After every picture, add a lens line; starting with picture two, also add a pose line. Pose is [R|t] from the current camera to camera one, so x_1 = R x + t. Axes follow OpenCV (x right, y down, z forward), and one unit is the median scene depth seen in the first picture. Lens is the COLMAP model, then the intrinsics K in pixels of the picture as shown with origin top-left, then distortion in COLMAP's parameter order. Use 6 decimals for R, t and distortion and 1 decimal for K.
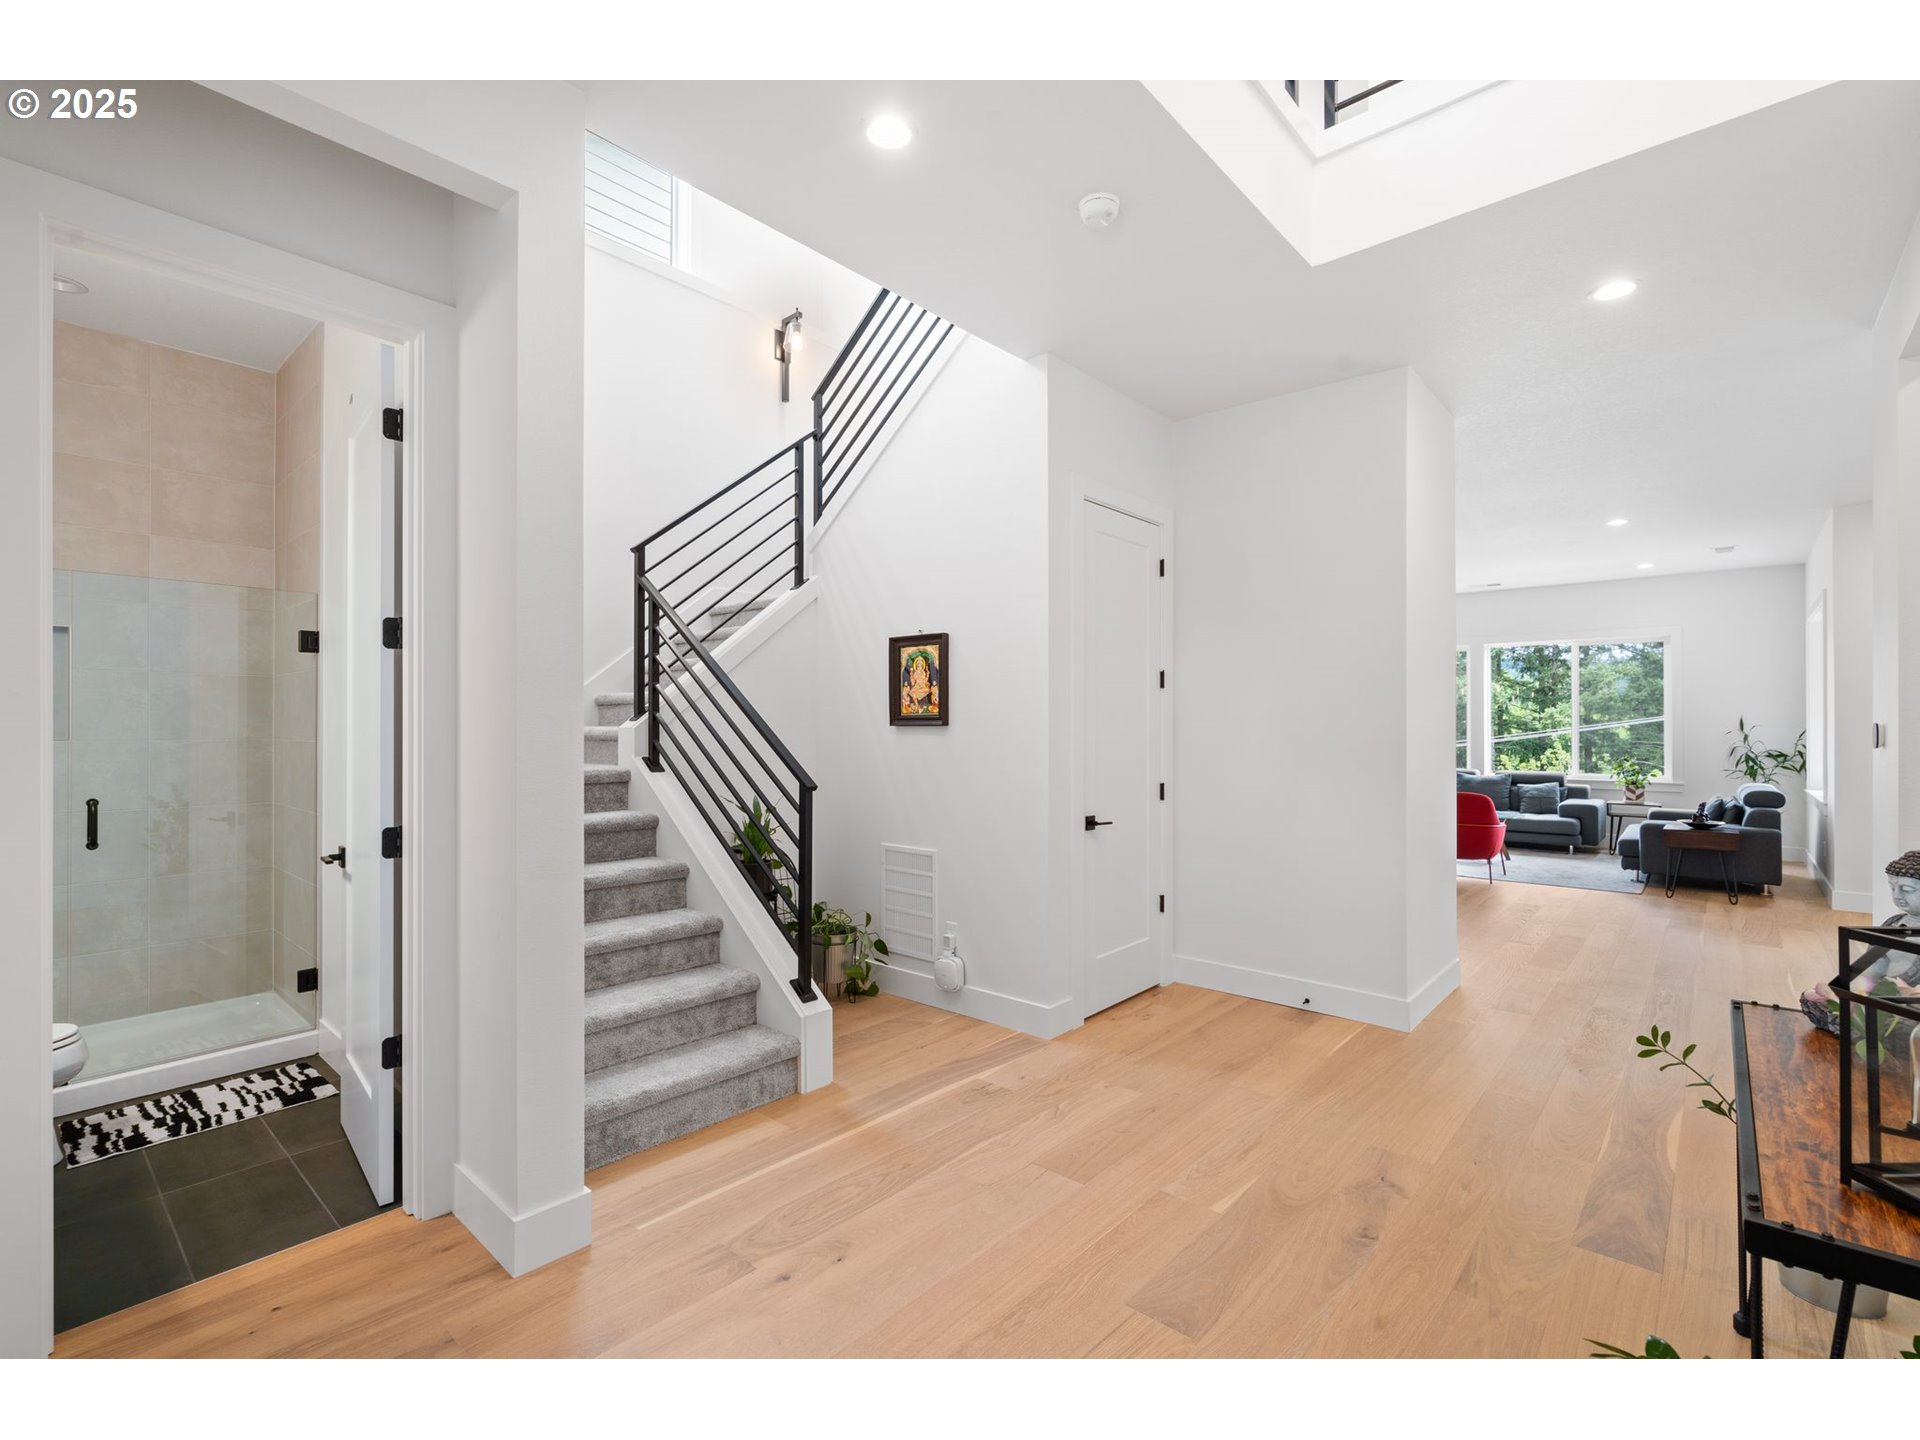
lens RADIAL K [[872.9, 0, 963.6], [0, 872.9, 717.3], [0, 0, 1]] dist [0.003806, -0.000152]
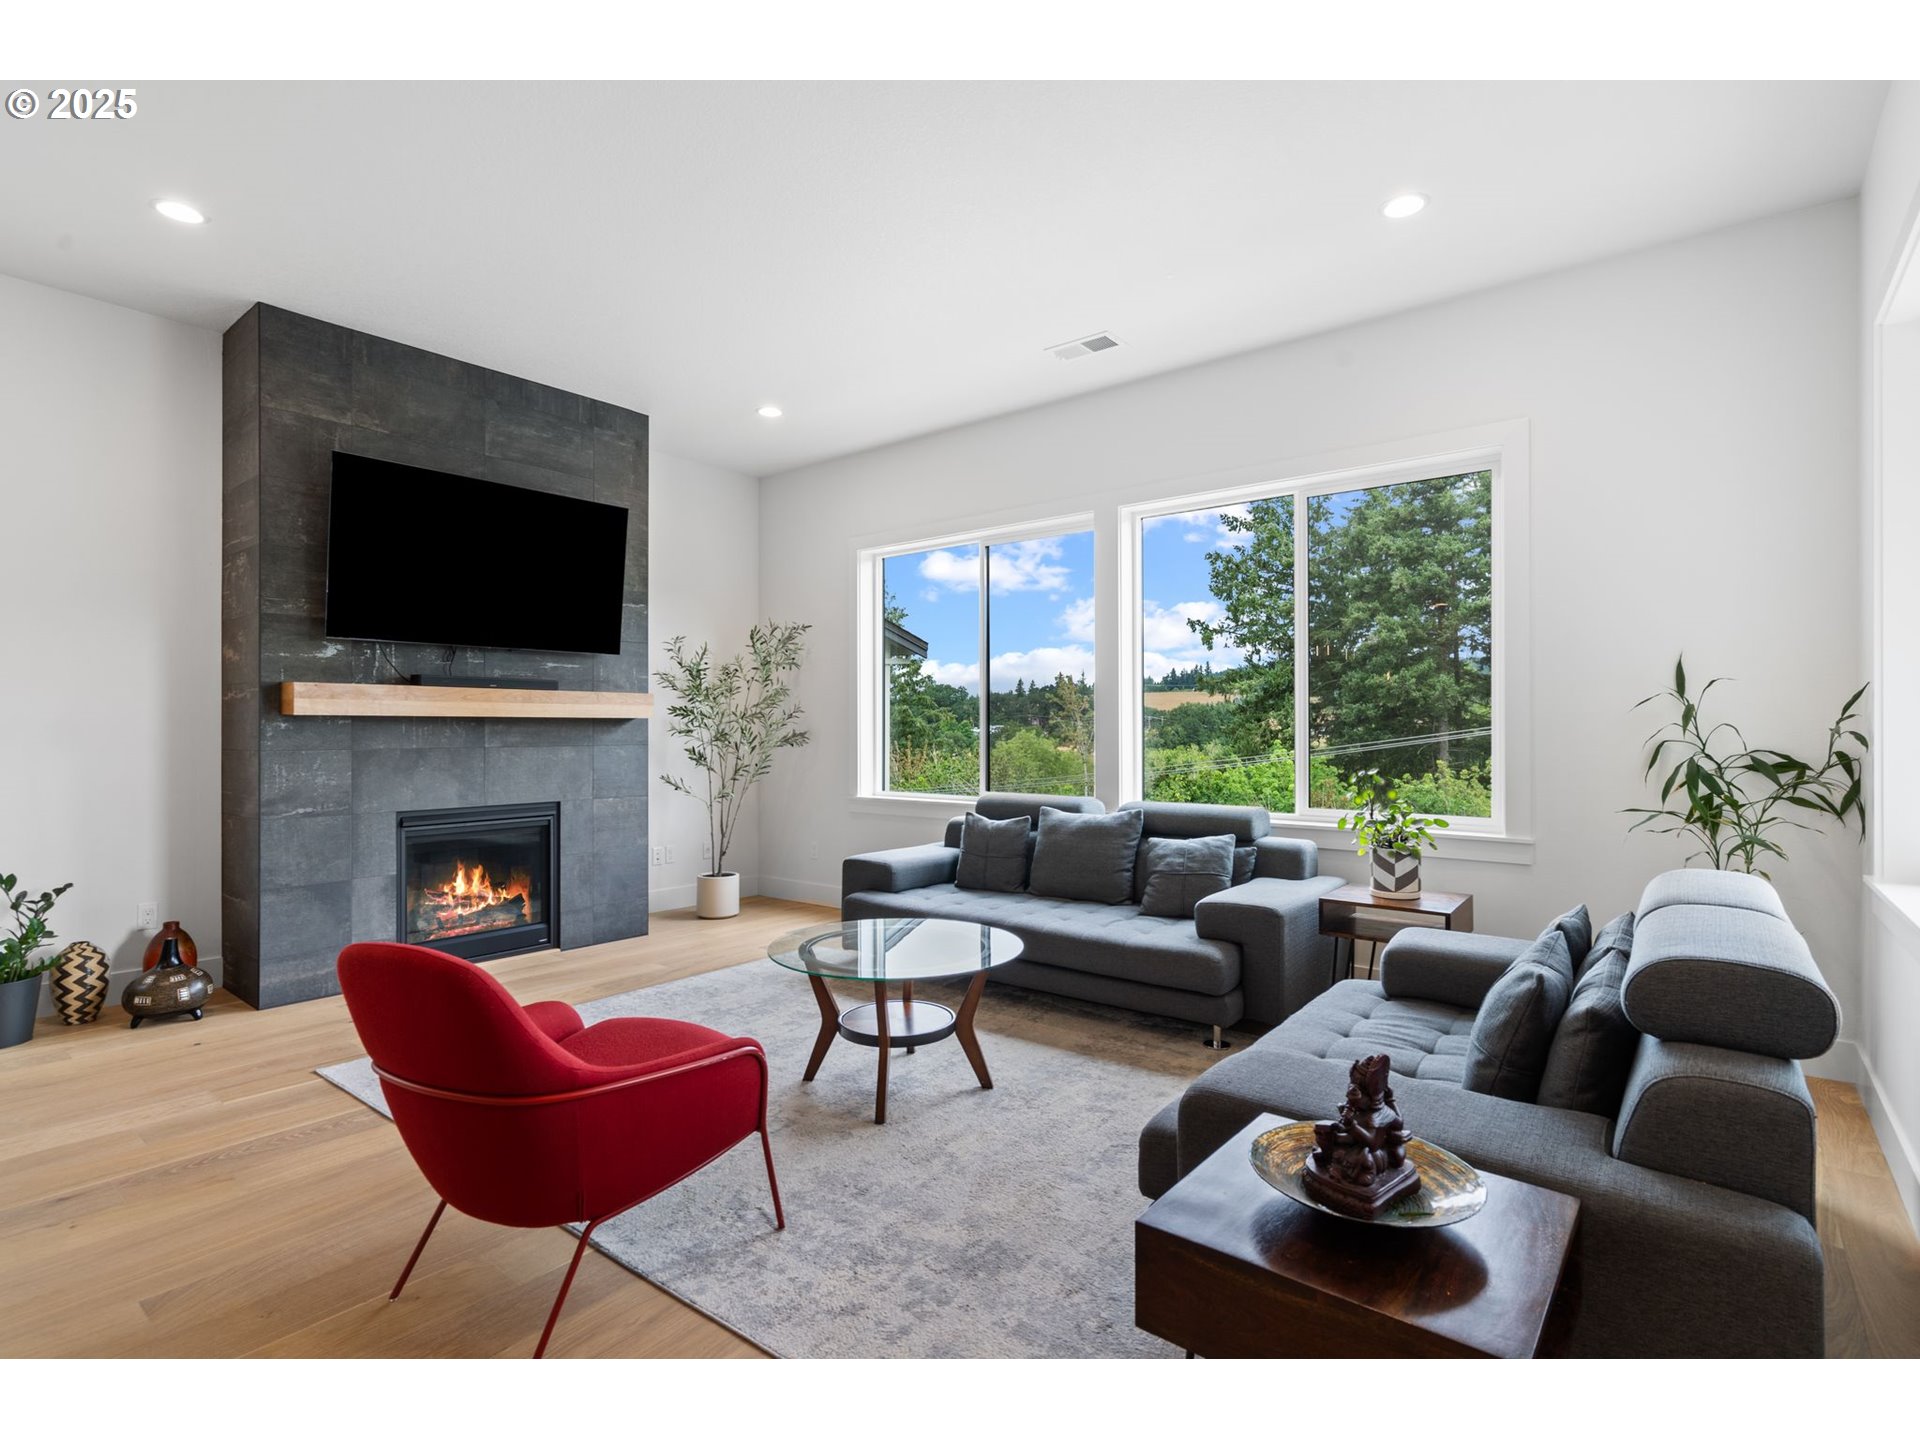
lens RADIAL K [[942.5, 0, 955.2], [0, 942.5, 726.5], [0, 0, 1]] dist [0.003080, 0.000513]
pose [[0.998894, 0.004579, 0.046786, 0.743911], [-0.004542, 0.999989, -0.000895, 0.037589], [-0.046790, 0.000681, 0.998905, 0.813514]]
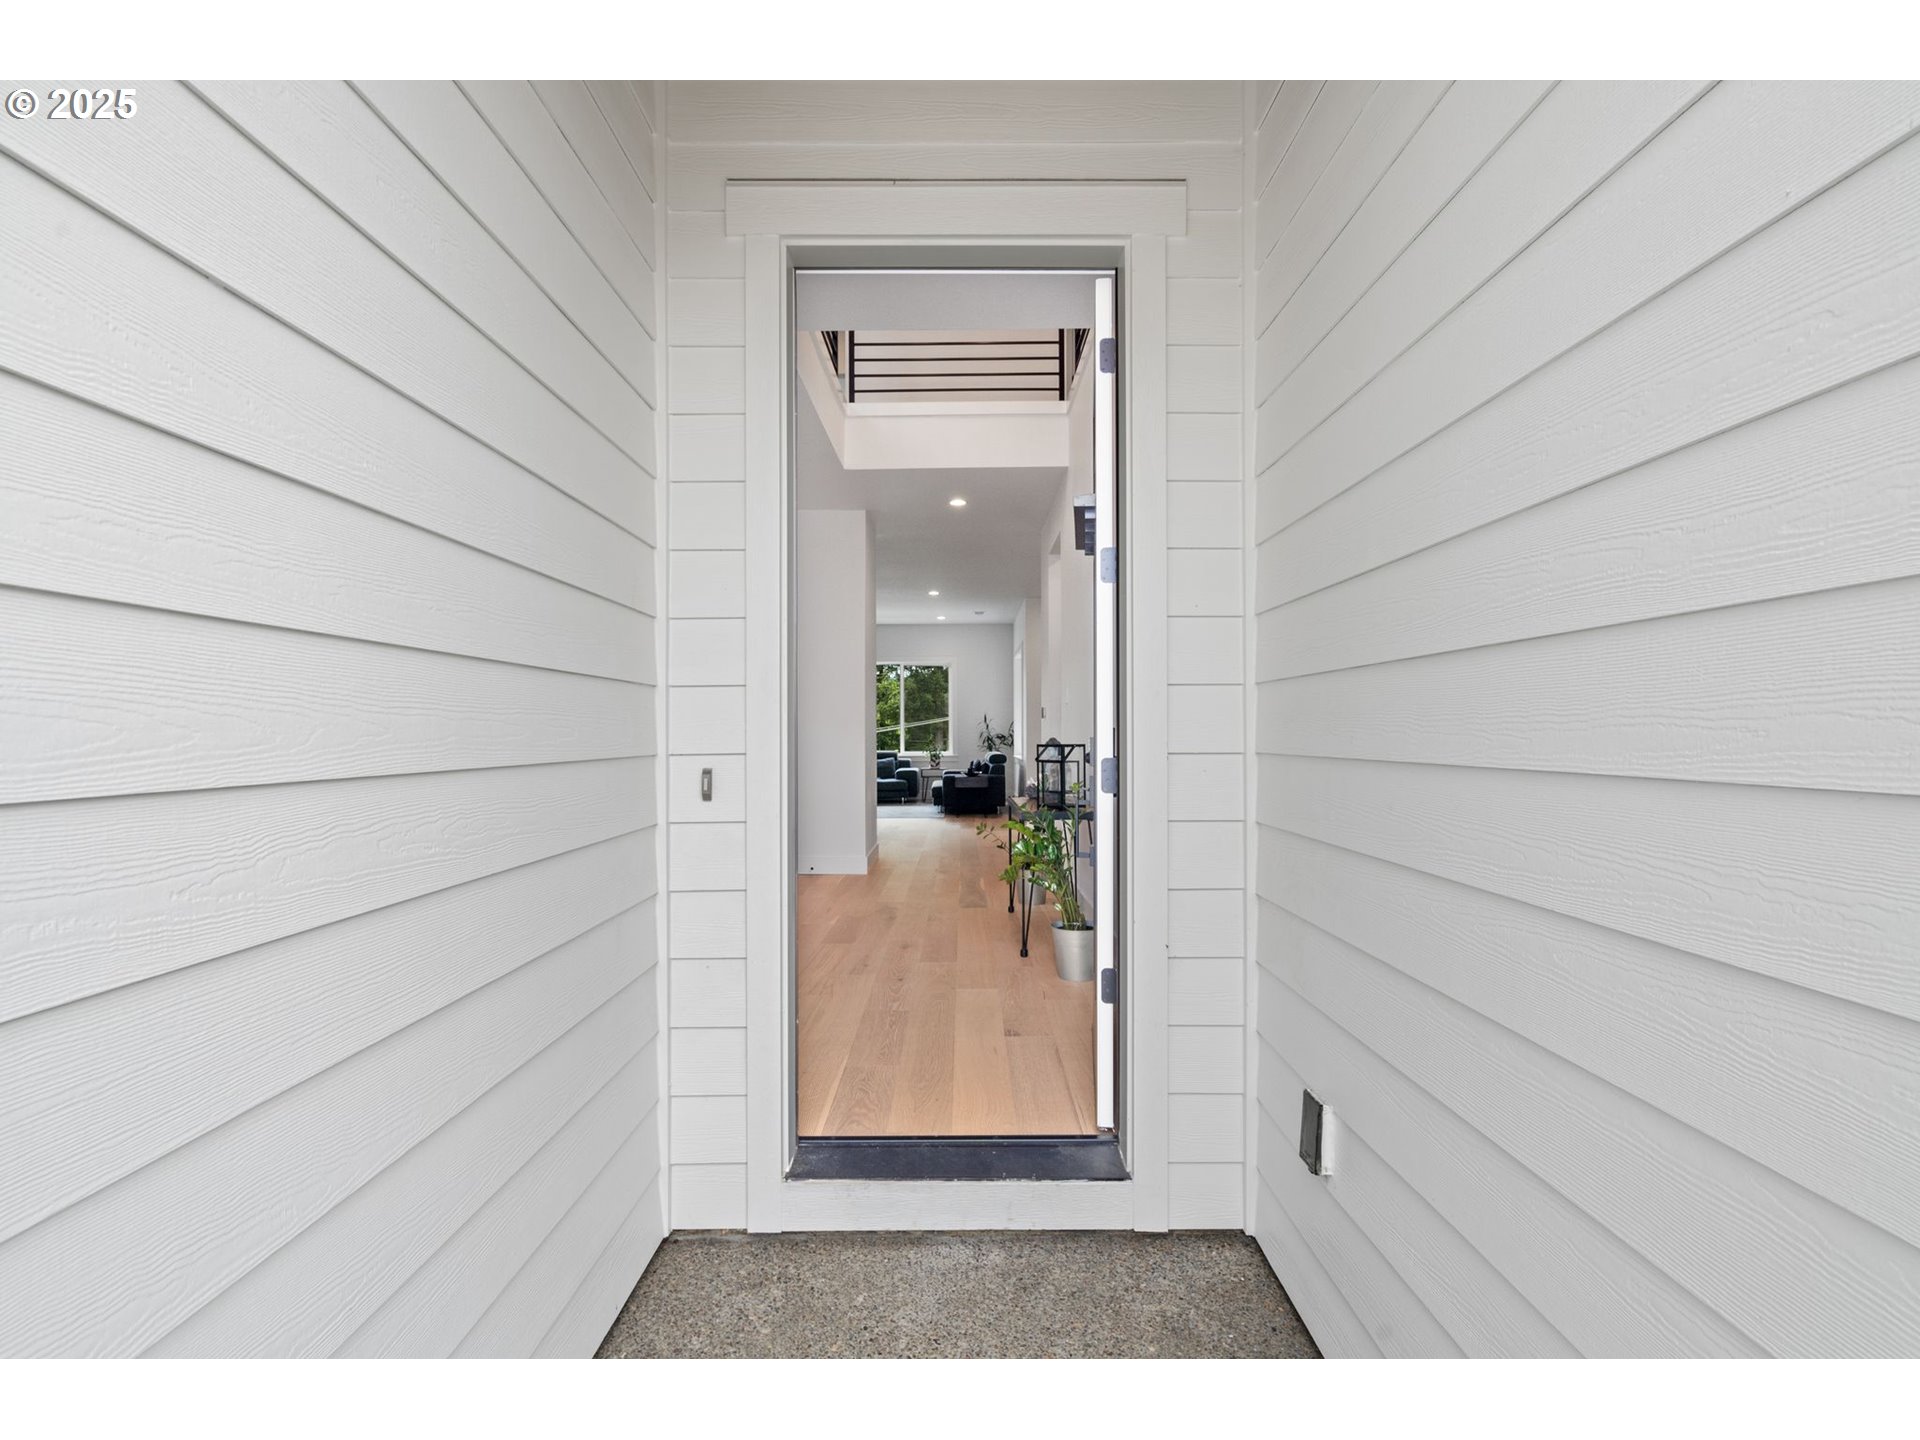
lens RADIAL K [[986.6, 0, 957.9], [0, 986.6, 726.3], [0, 0, 1]] dist [0.000852, 0.002305]
pose [[0.750004, 0.002746, 0.661428, -0.481493], [-0.000370, 0.999993, -0.003733, 0.037773], [-0.661433, 0.002555, 0.750000, -0.457276]]
